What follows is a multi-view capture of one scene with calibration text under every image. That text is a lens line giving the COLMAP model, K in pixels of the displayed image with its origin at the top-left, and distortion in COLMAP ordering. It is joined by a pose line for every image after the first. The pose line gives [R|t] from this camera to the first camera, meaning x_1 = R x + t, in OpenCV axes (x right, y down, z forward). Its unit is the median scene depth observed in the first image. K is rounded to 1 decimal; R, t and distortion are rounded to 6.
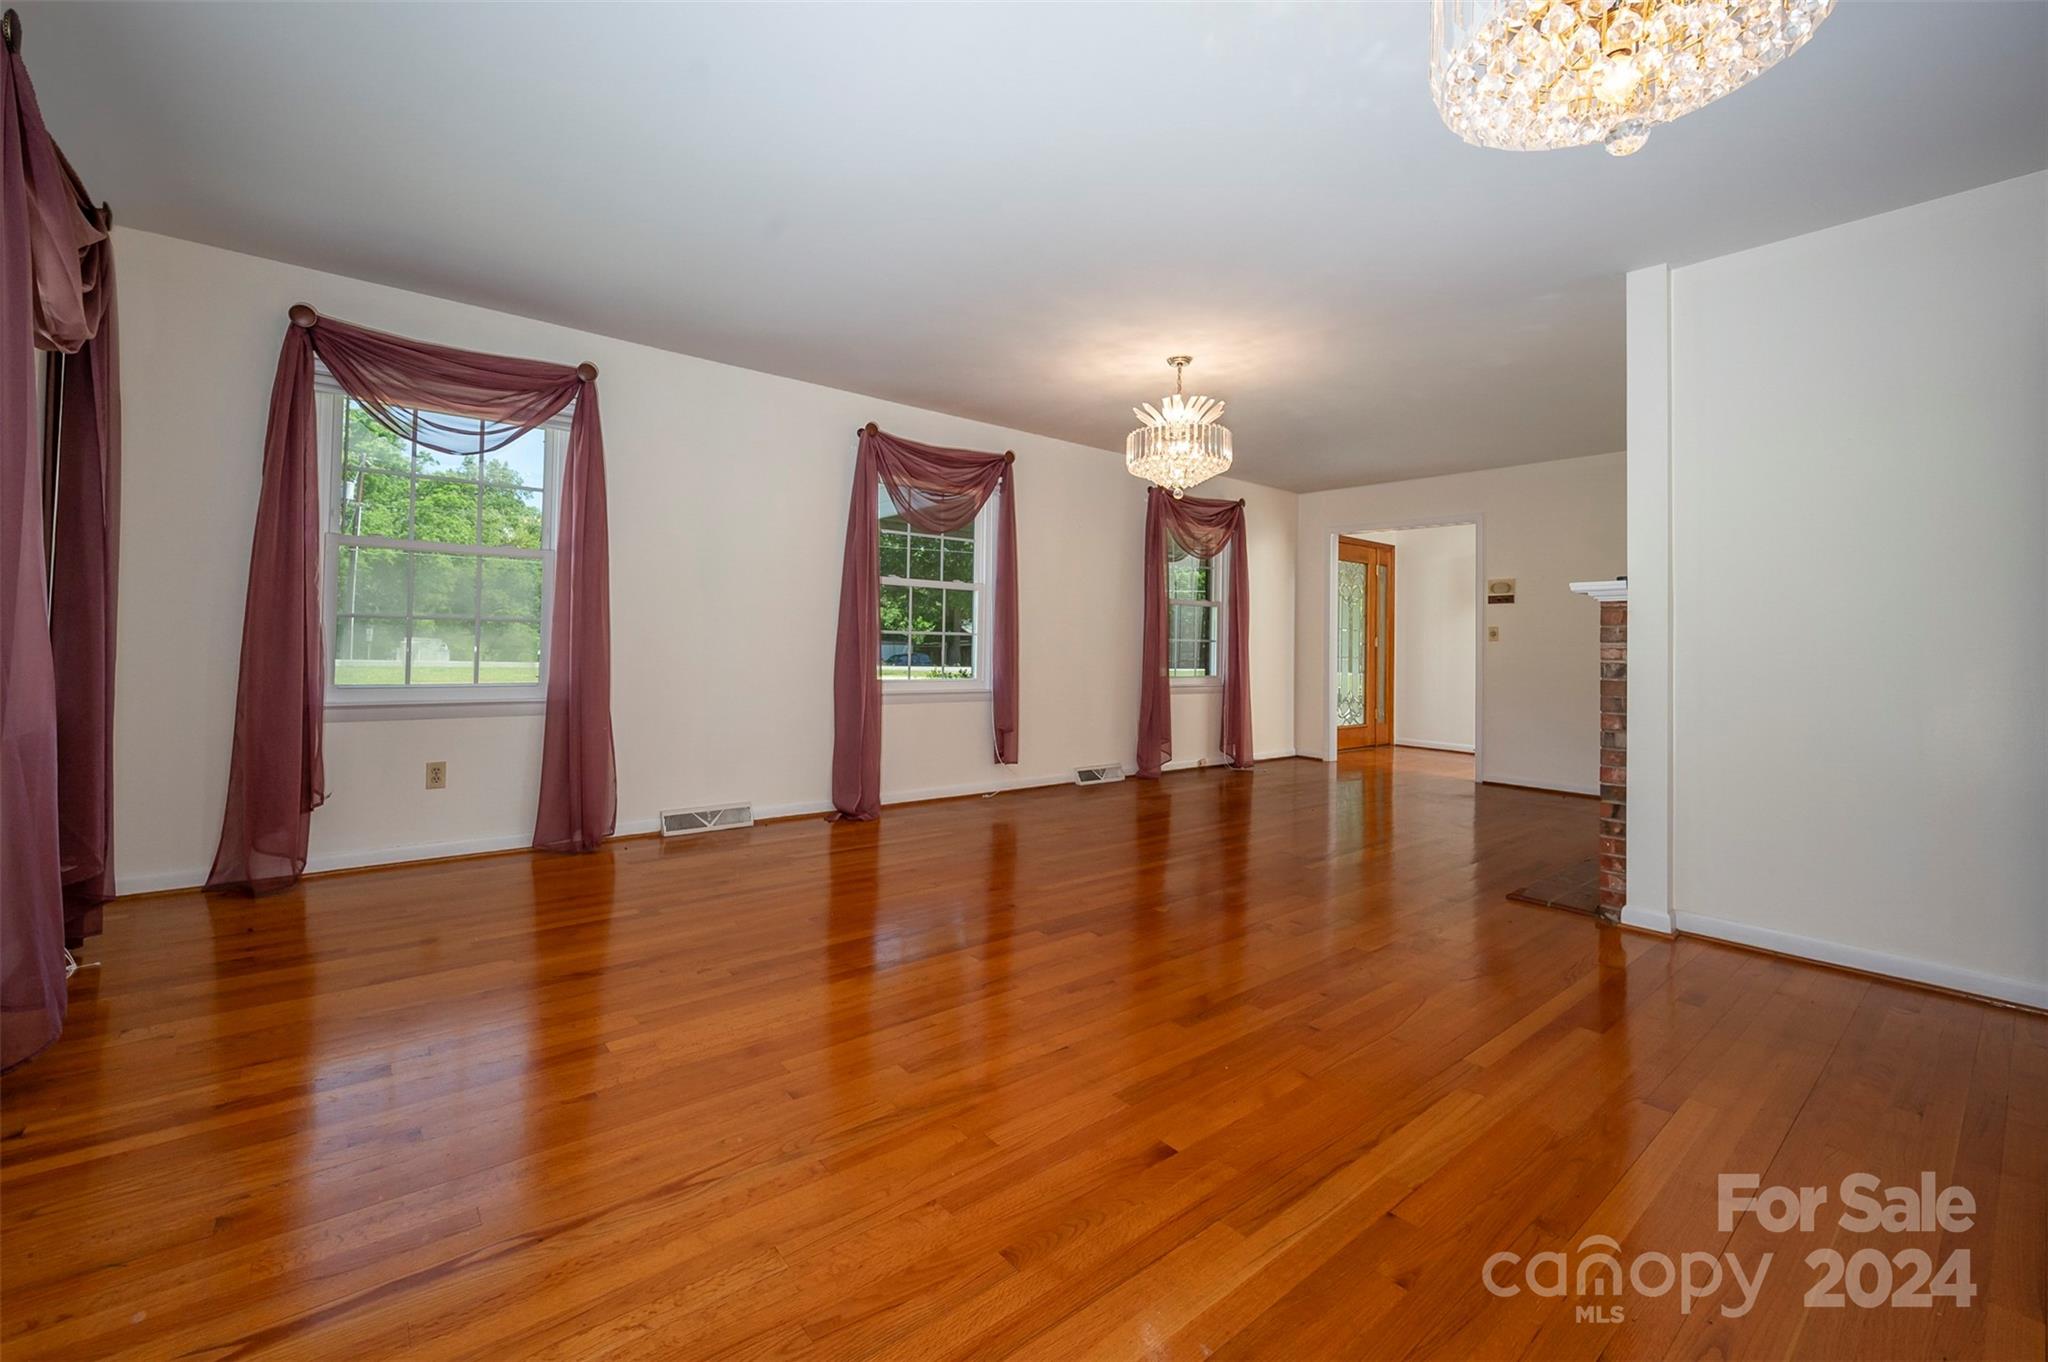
lens RADIAL K [[828.1, 0, 984.3], [0, 828.1, 643.2], [0, 0, 1]] dist [0.001539, 0.000075]
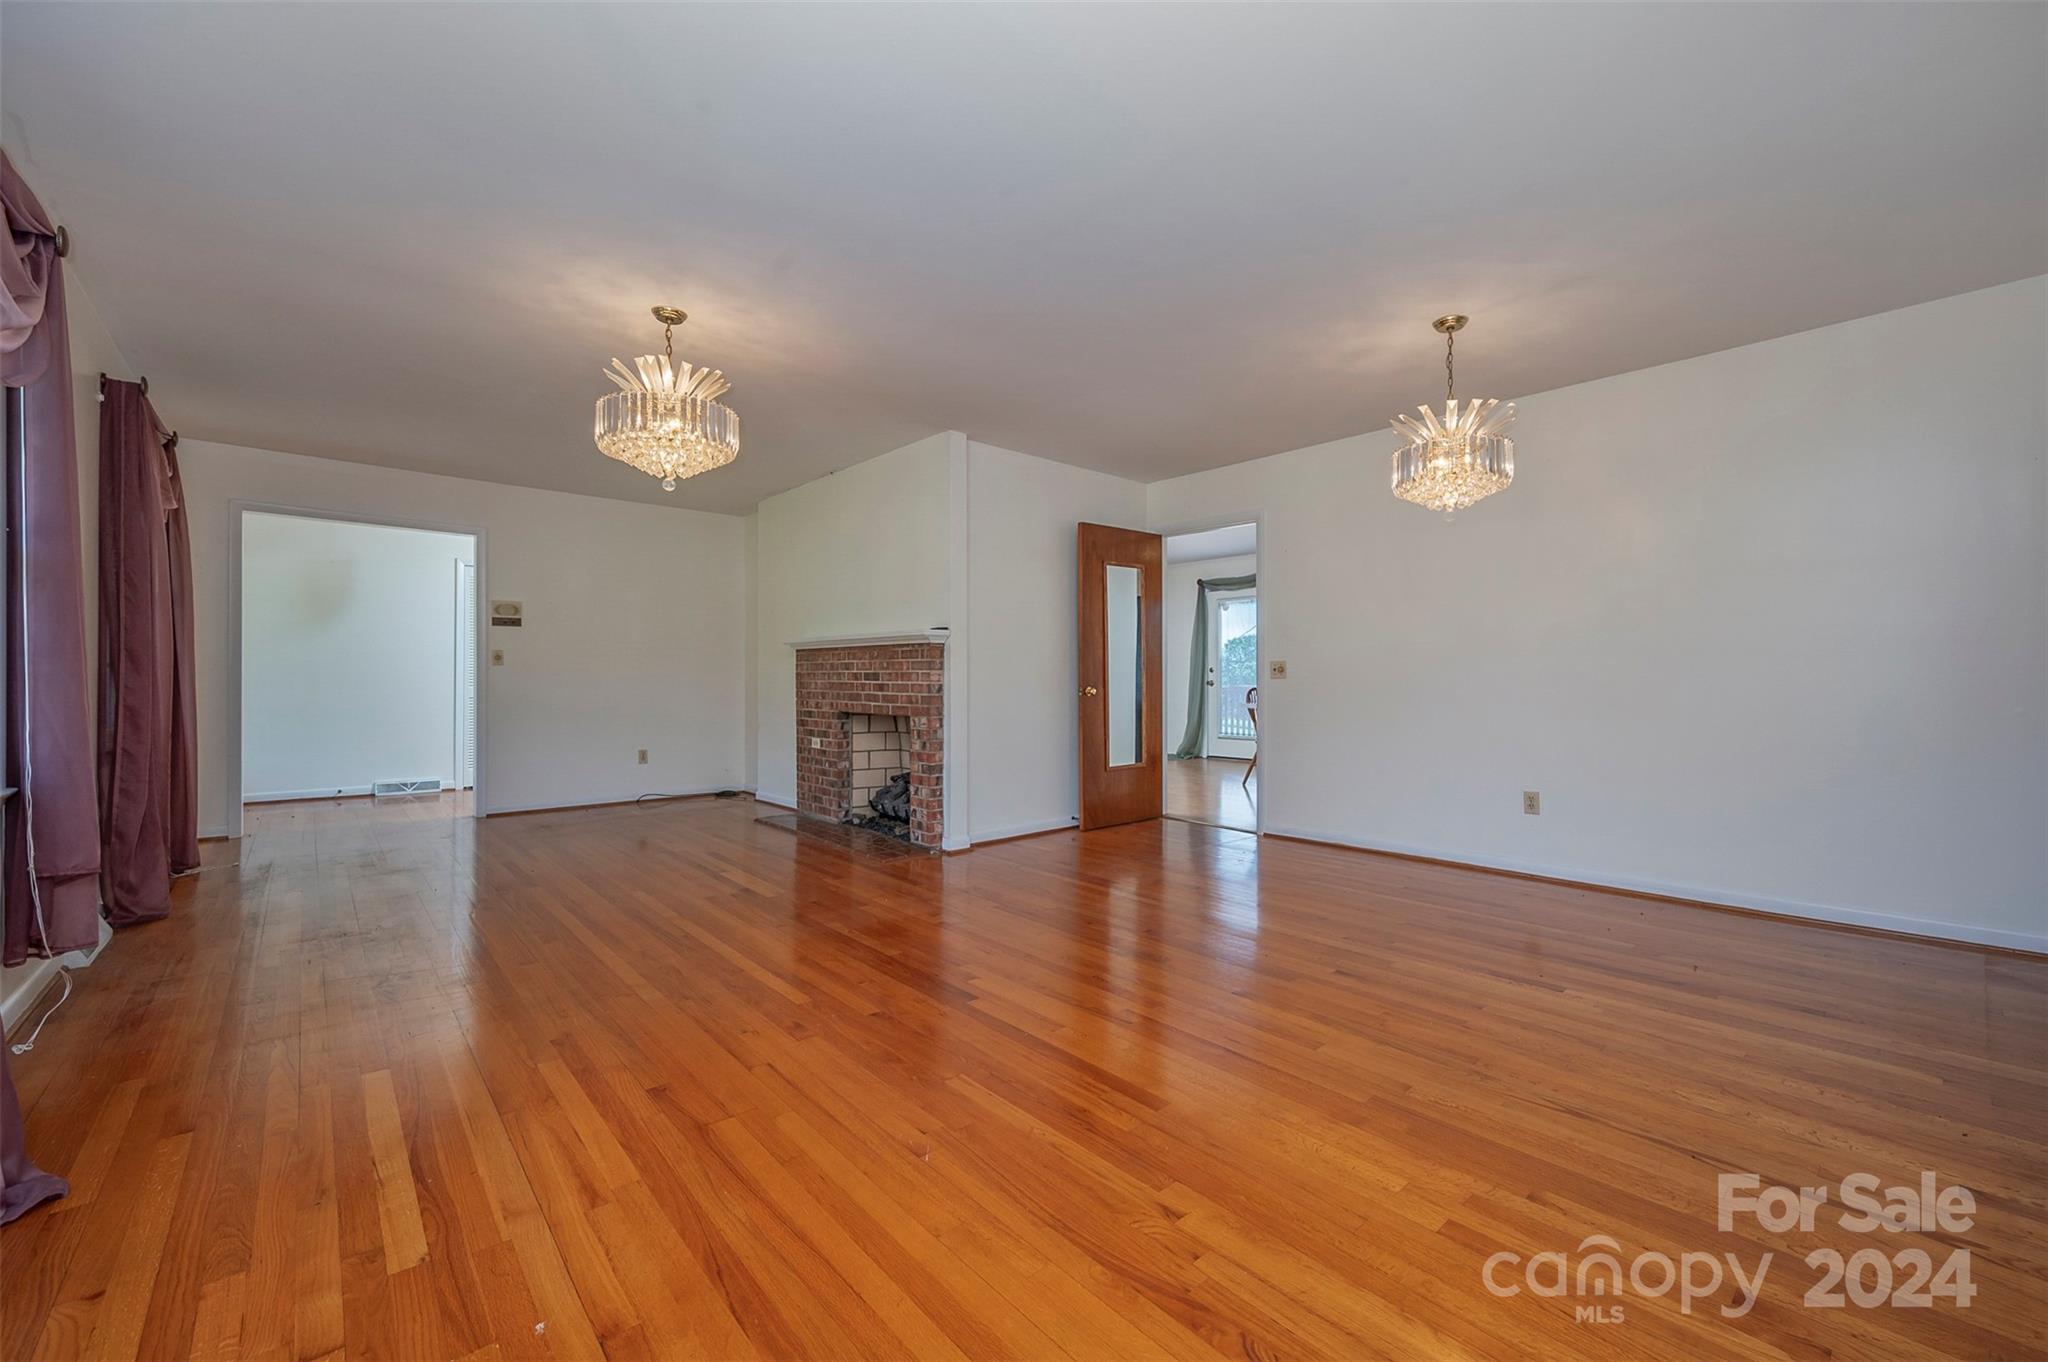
lens RADIAL K [[828.1, 0, 1023.1], [0, 828.1, 677.4], [0, 0, 1]] dist [0.001539, 0.000075]
pose [[-0.055501, -0.015777, 0.998334, -0.767665], [-0.004348, 0.999869, 0.015559, -0.011931], [-0.998449, -0.003477, -0.055562, 0.932245]]
